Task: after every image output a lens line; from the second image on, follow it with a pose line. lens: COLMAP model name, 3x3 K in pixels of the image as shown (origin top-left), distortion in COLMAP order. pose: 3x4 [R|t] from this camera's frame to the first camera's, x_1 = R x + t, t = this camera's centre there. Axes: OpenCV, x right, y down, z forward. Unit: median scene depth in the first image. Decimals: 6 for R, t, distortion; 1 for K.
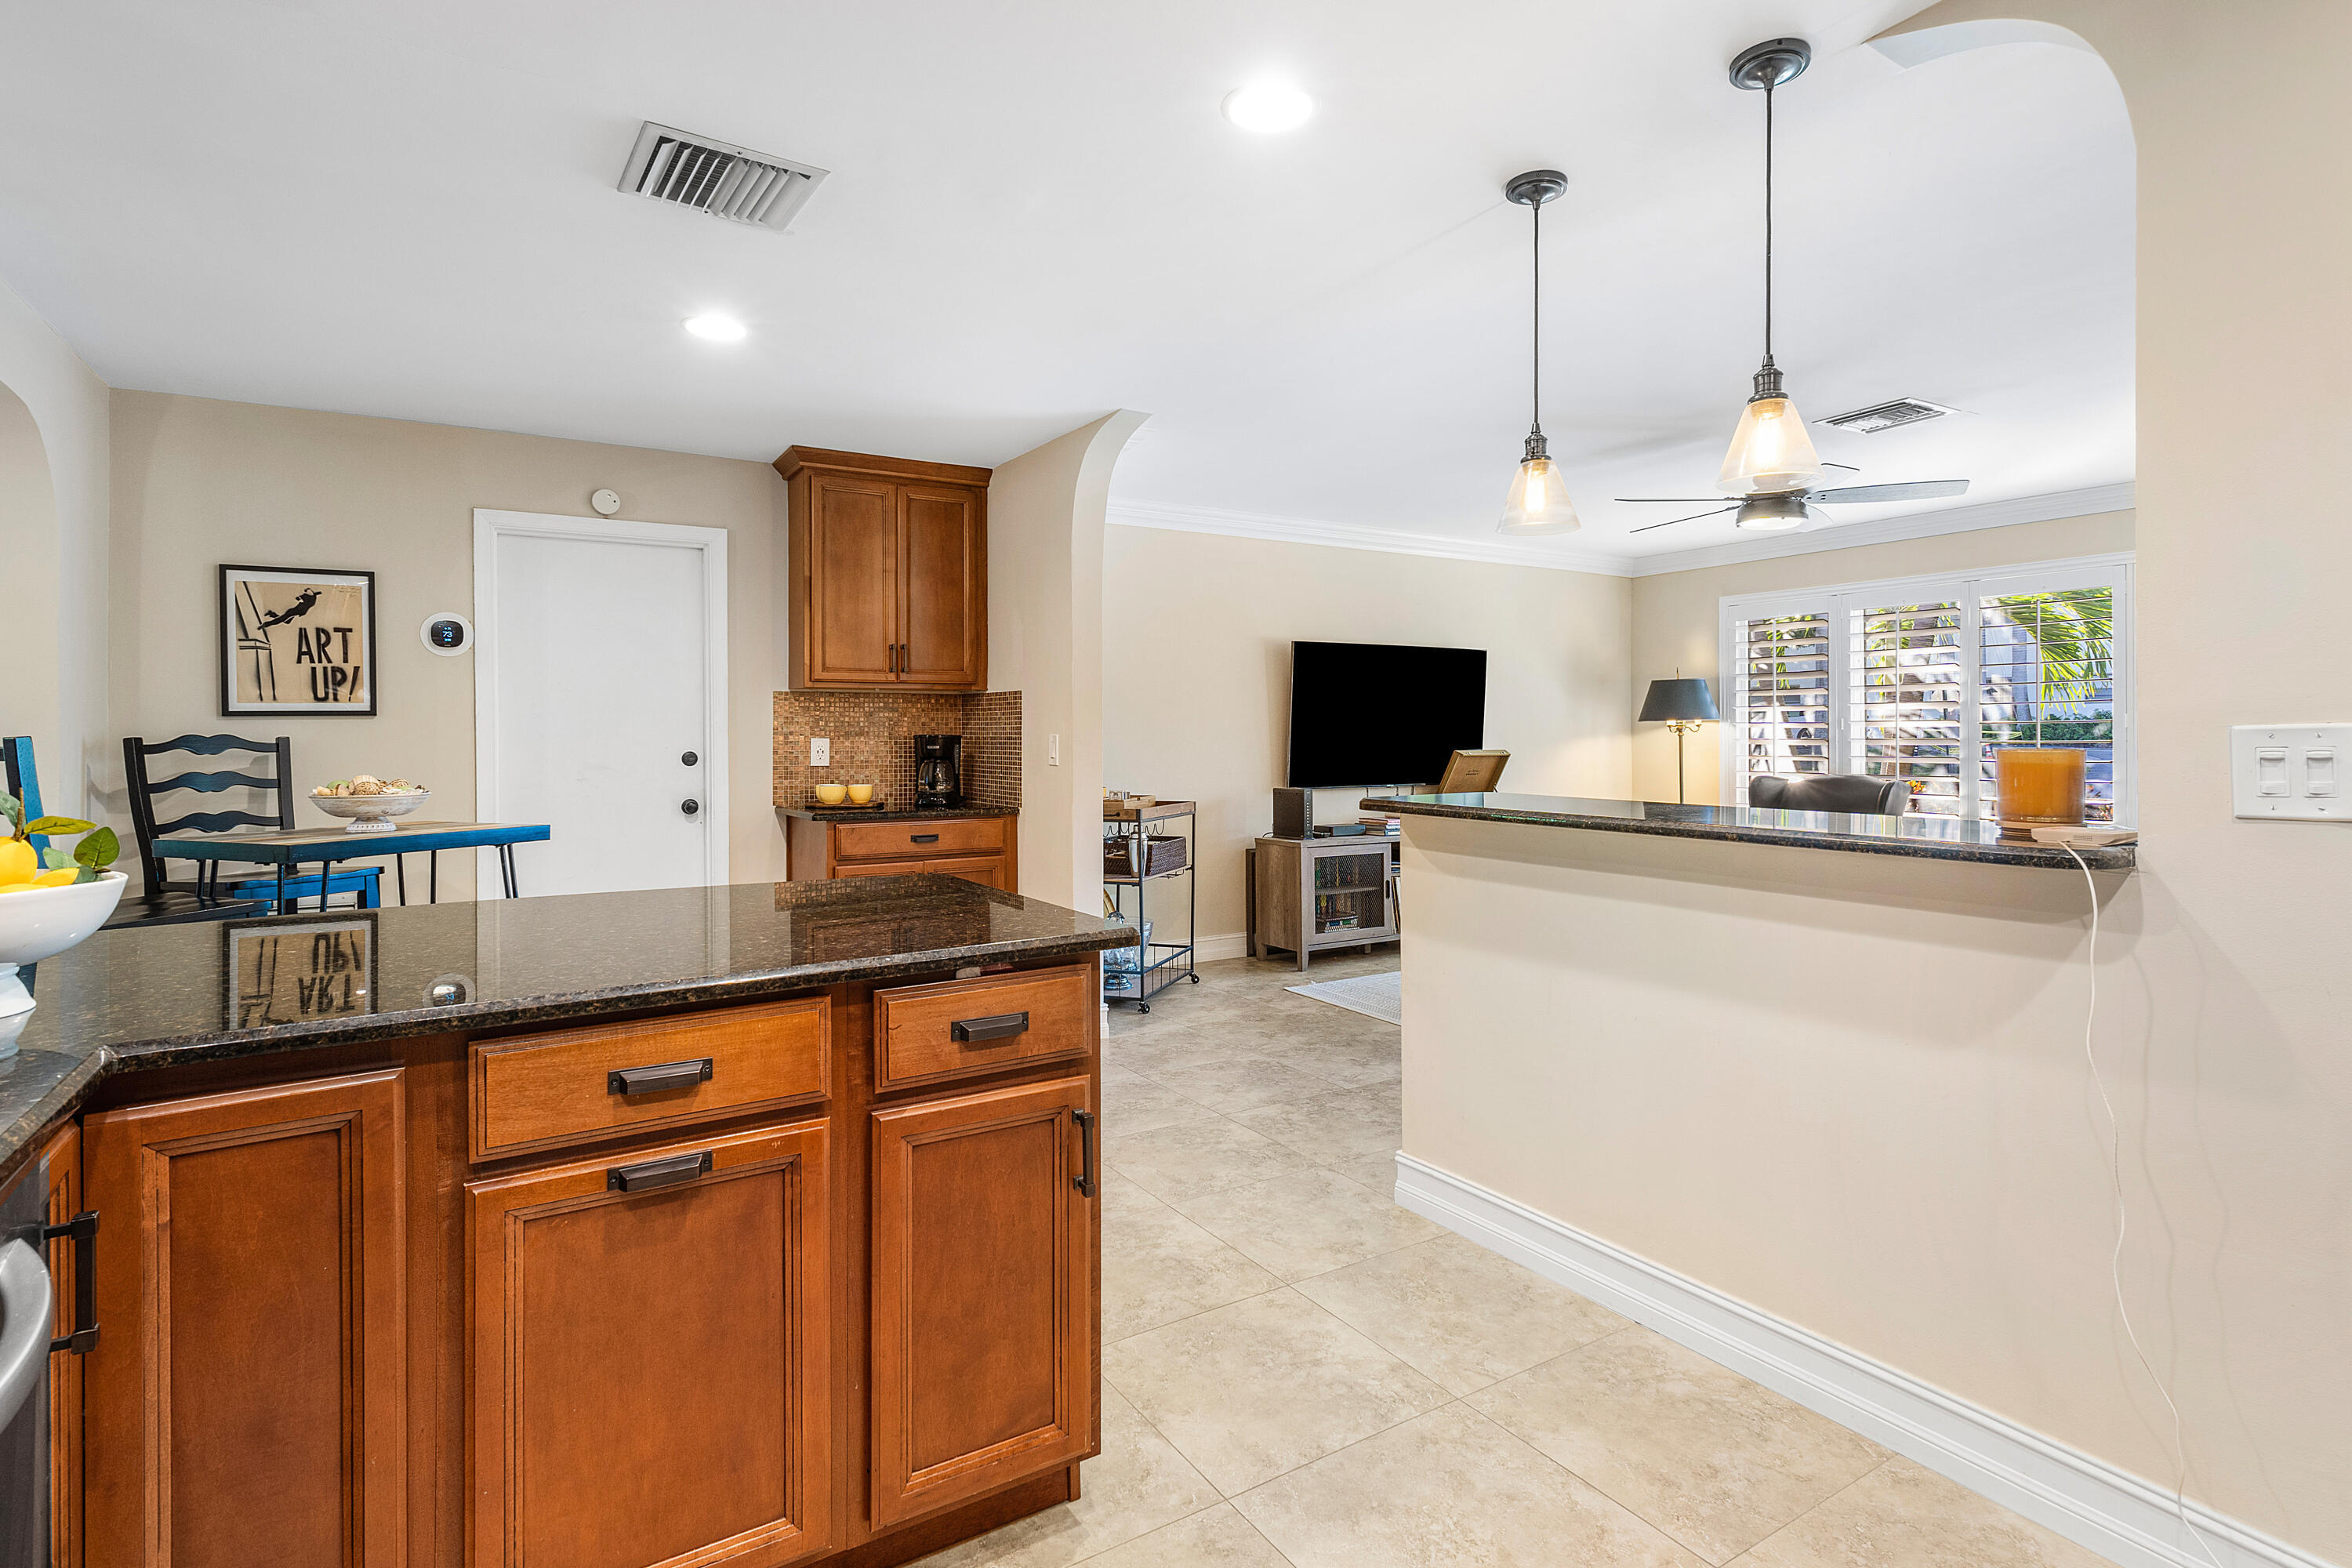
lens RADIAL K [[1136.6, 0, 1196.8], [0, 1136.6, 747.7], [0, 0, 1]] dist [-0.000850, -0.000273]
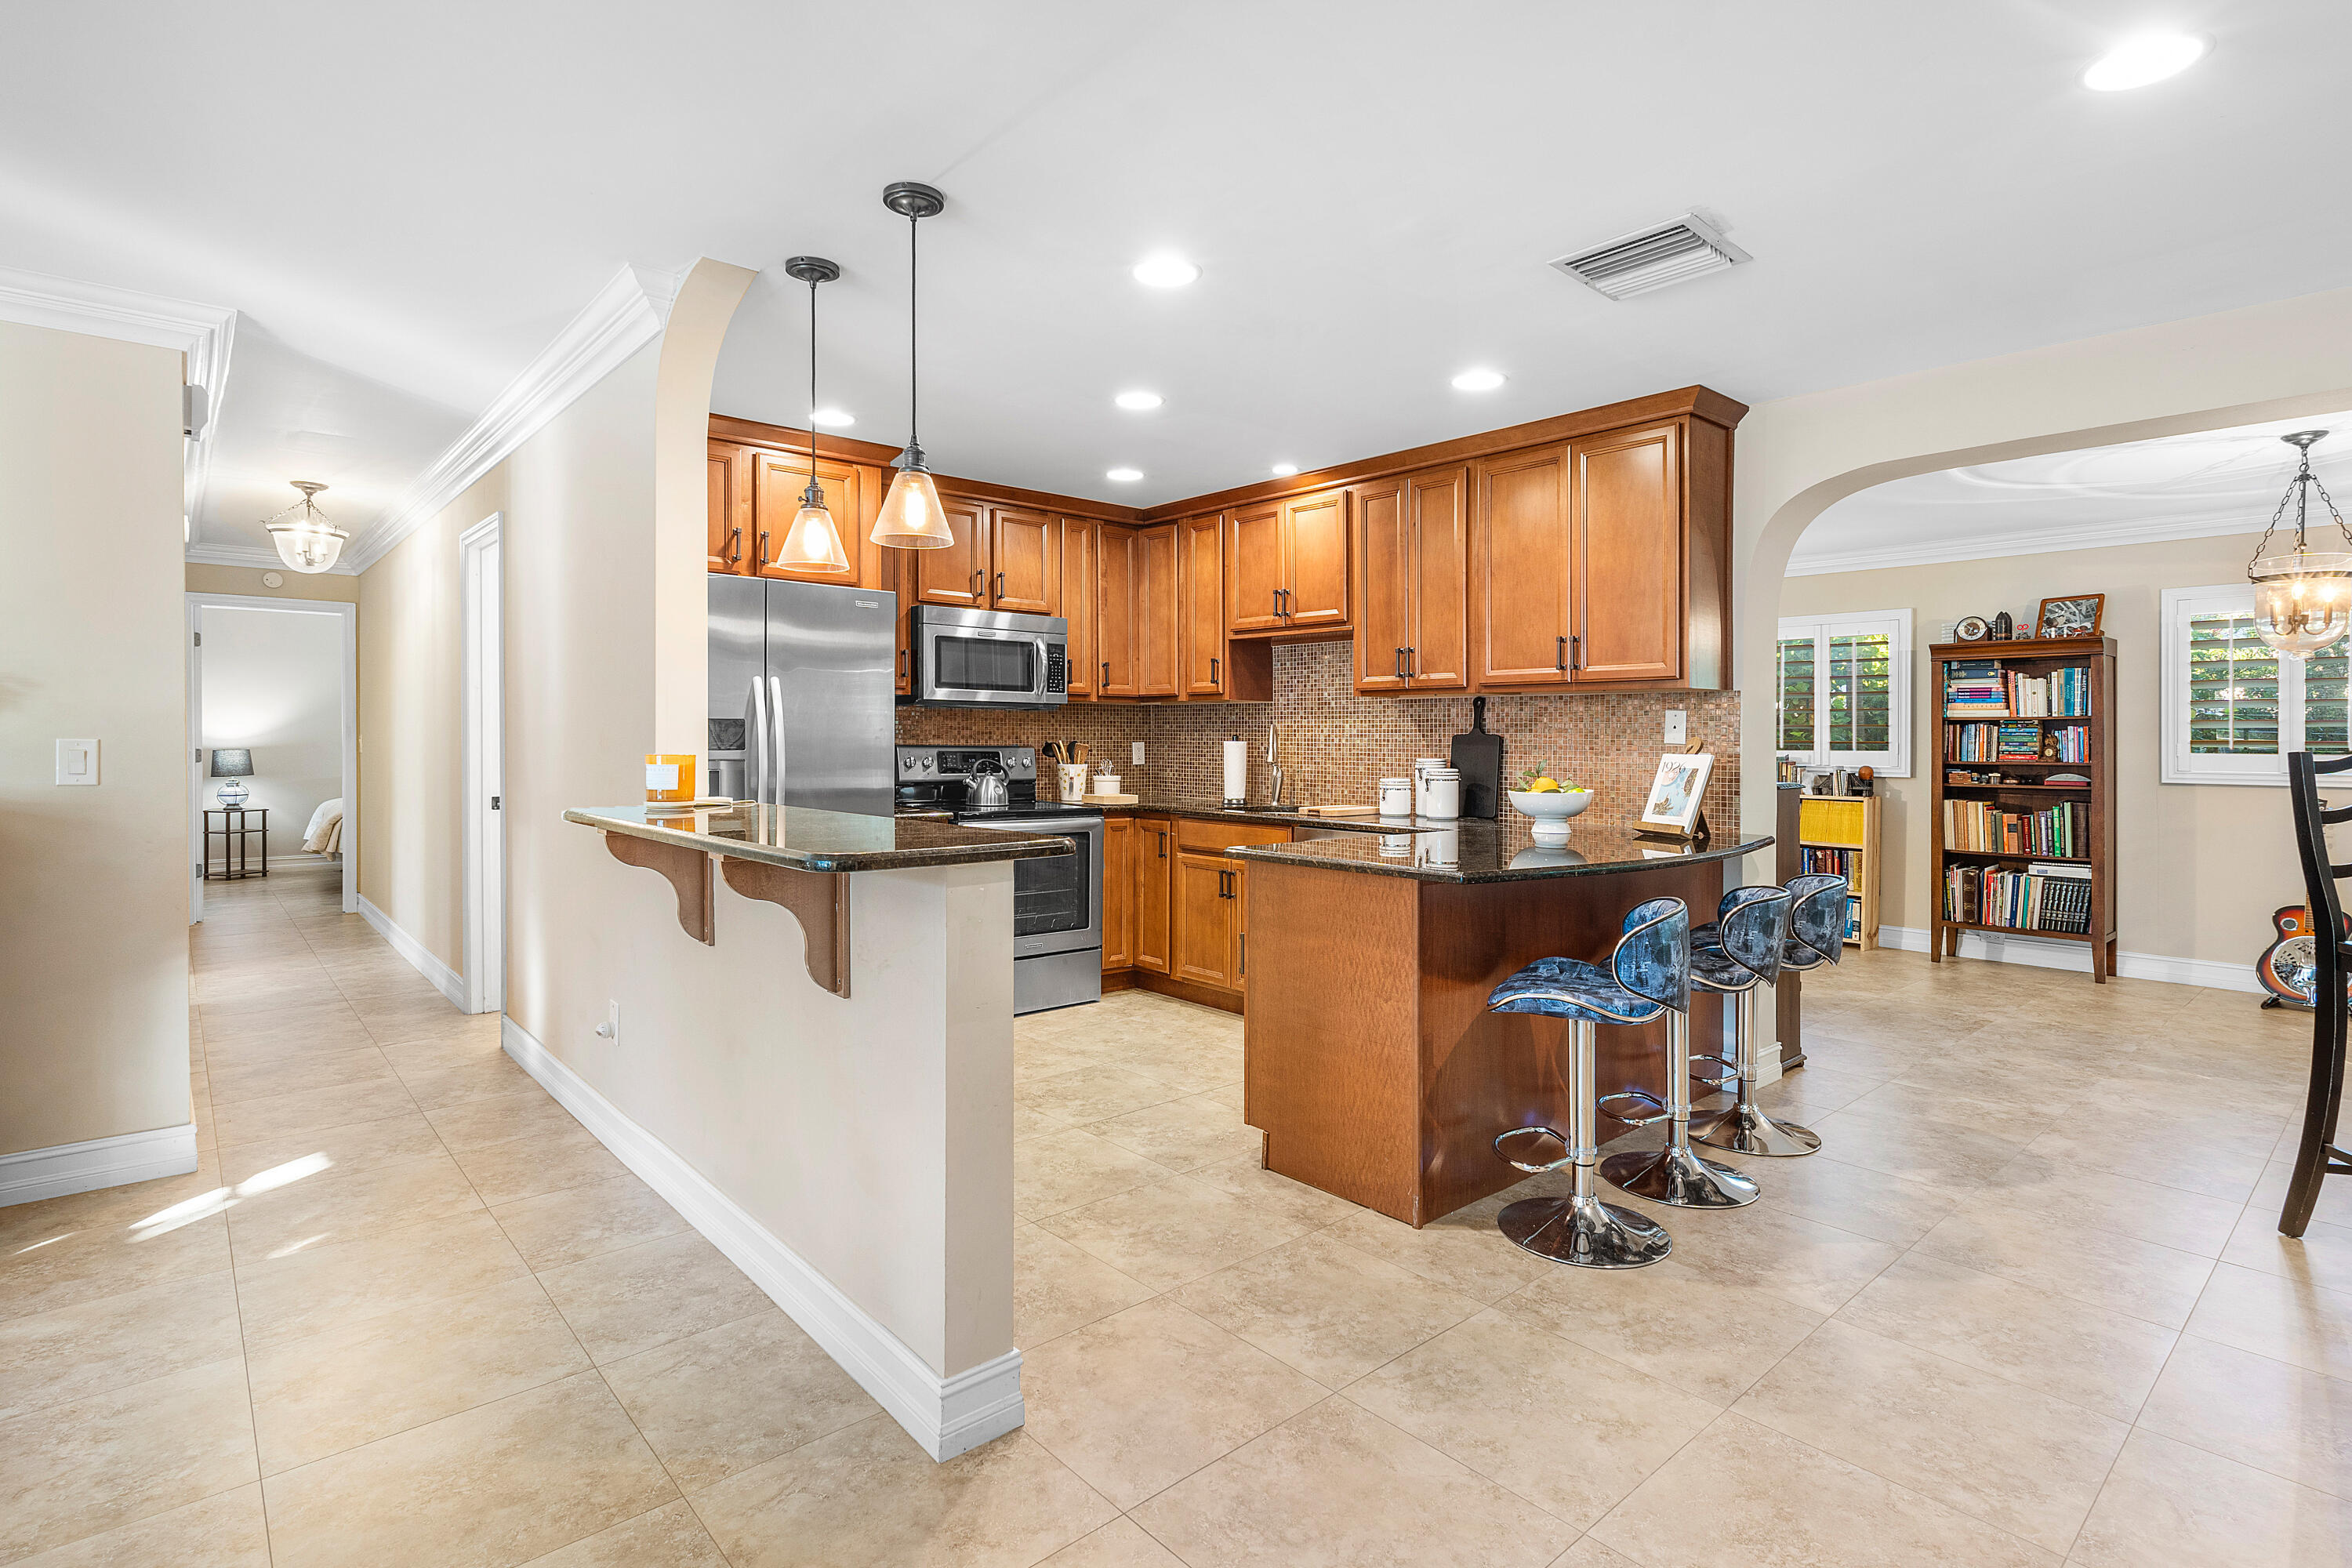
lens RADIAL K [[1149.3, 0, 1209.7], [0, 1149.3, 727.3], [0, 0, 1]] dist [0.001865, 0.000202]
pose [[-0.984846, -0.003357, -0.173397, 0.130607], [-0.004143, 0.999983, 0.004172, -0.022762], [0.173380, 0.004828, -0.984843, 1.208965]]
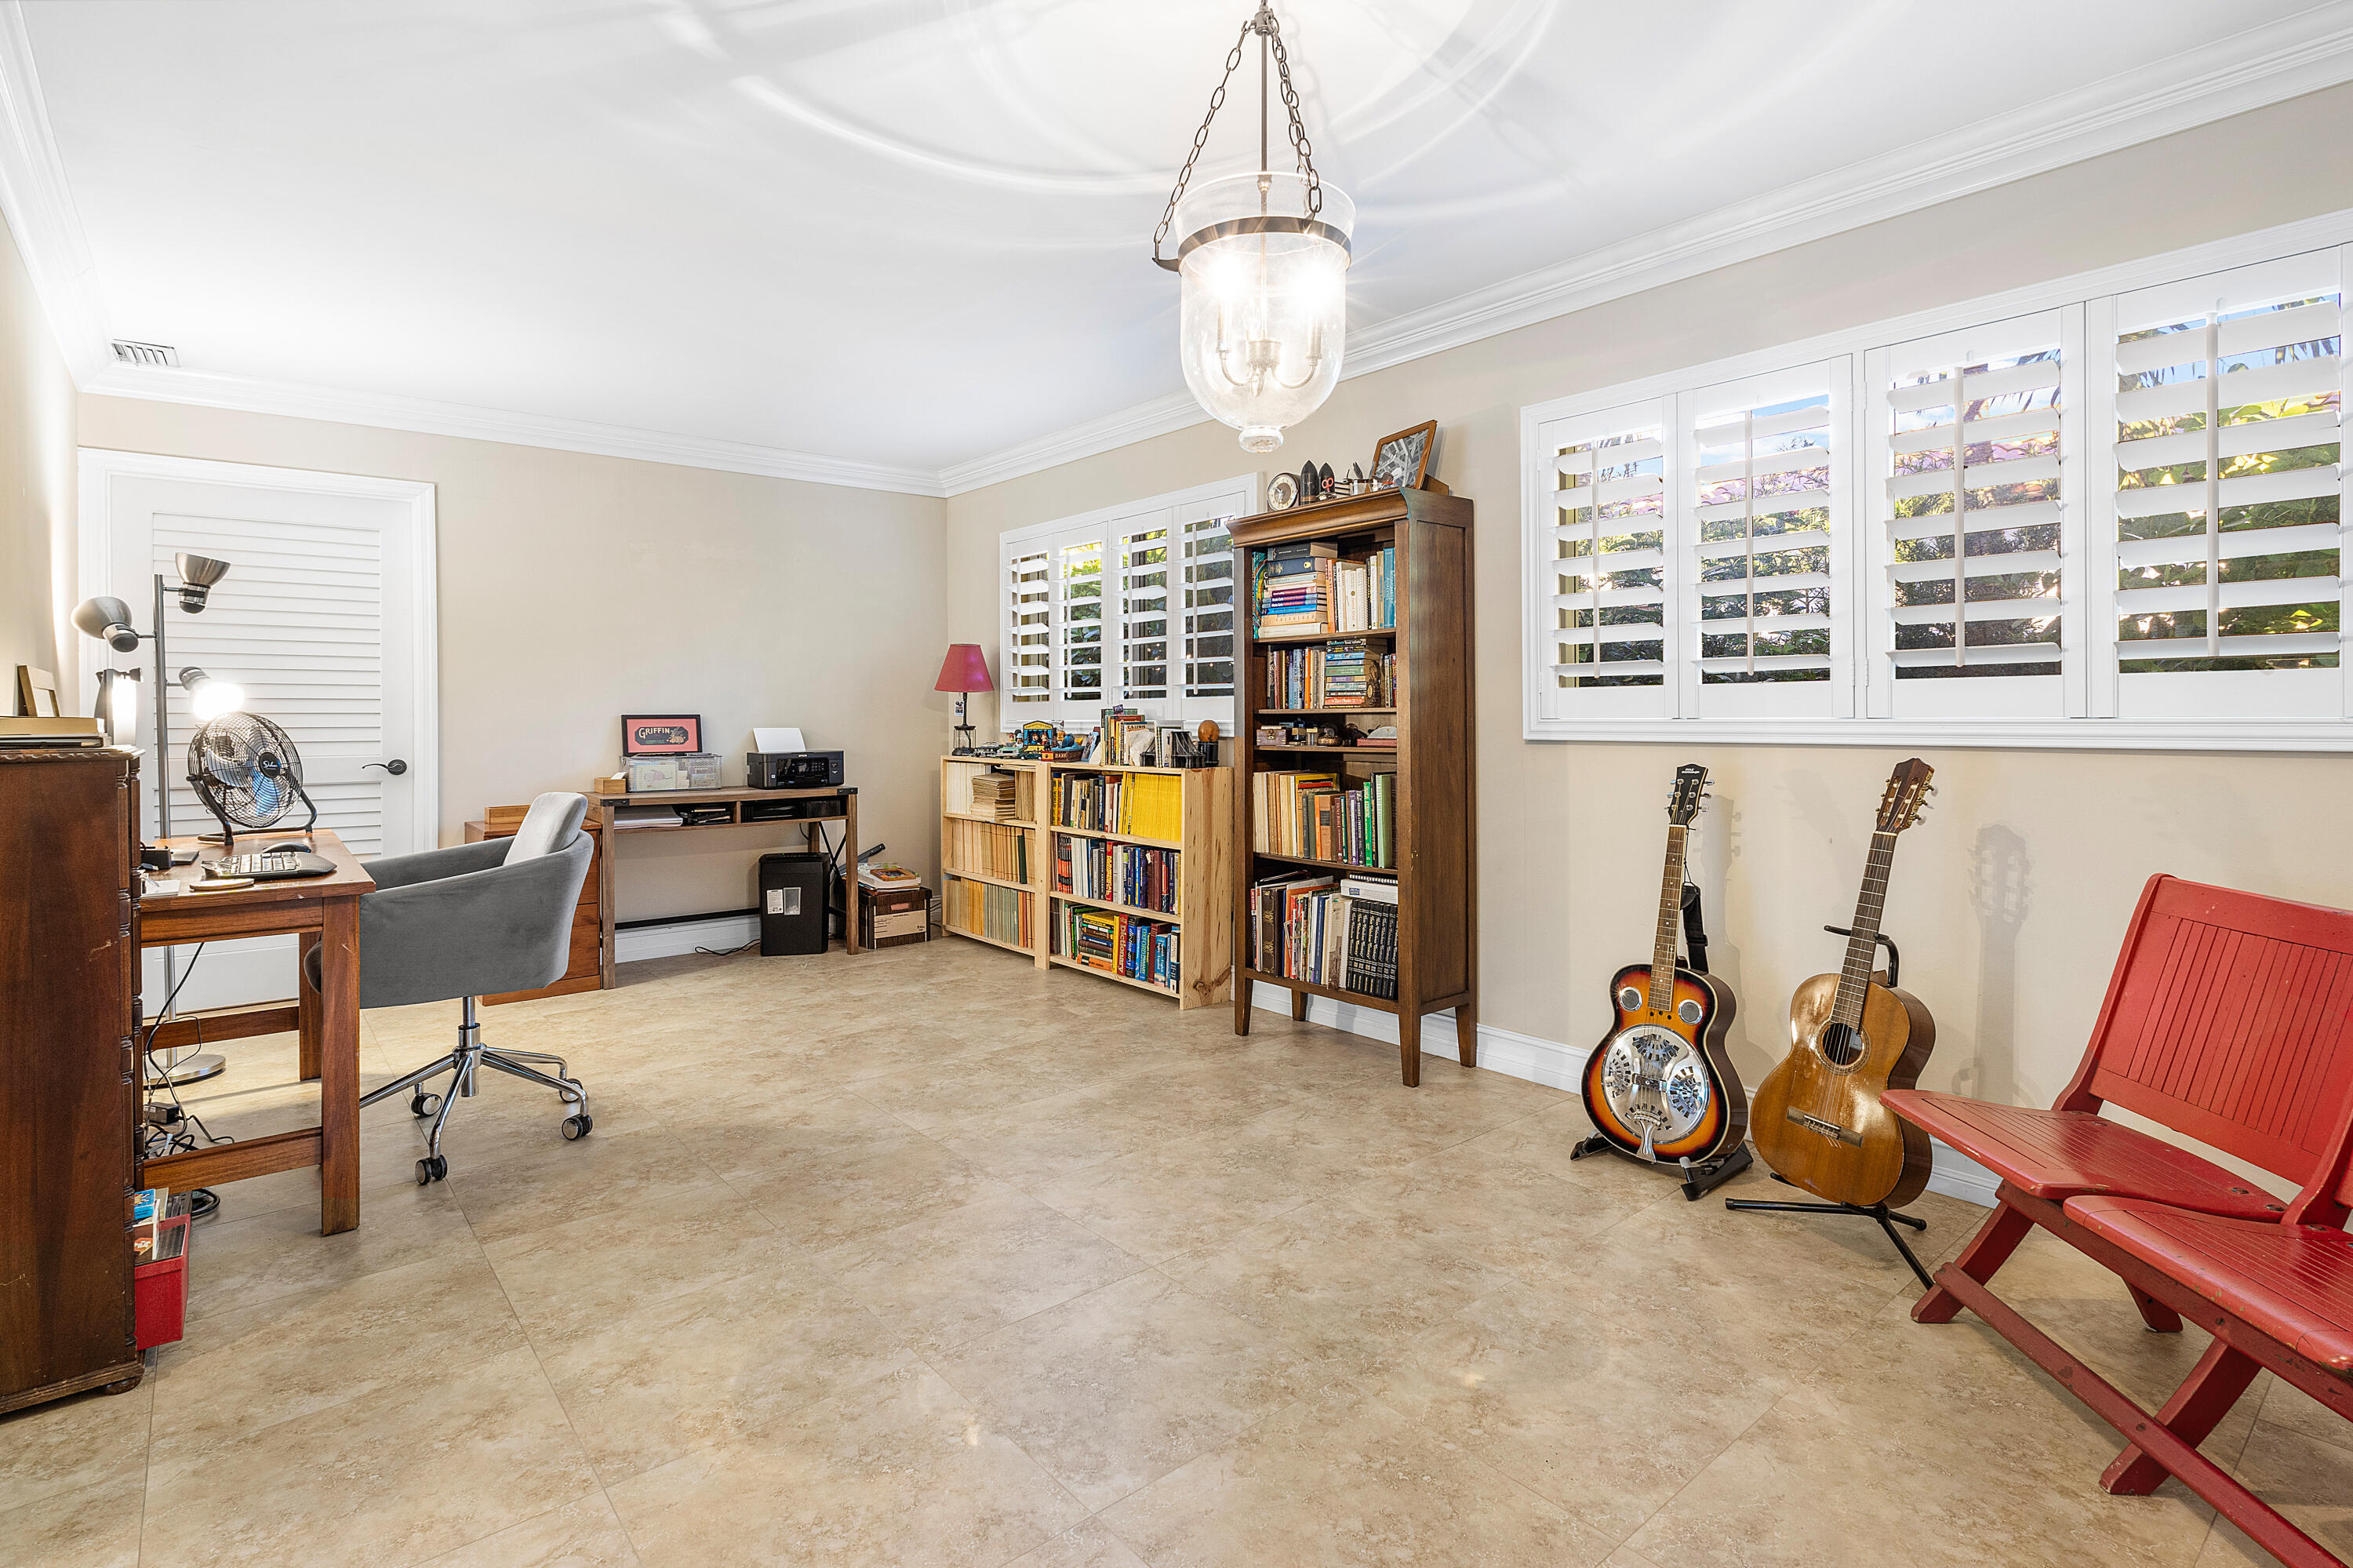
lens RADIAL K [[1134.8, 0, 1182.3], [0, 1134.8, 702.8], [0, 0, 1]] dist [0.000508, 0.000704]
pose [[-0.991417, 0.008449, -0.130463, -0.969730], [0.008052, 0.999961, 0.003572, 0.016908], [0.130488, 0.002491, -0.991447, 0.771161]]
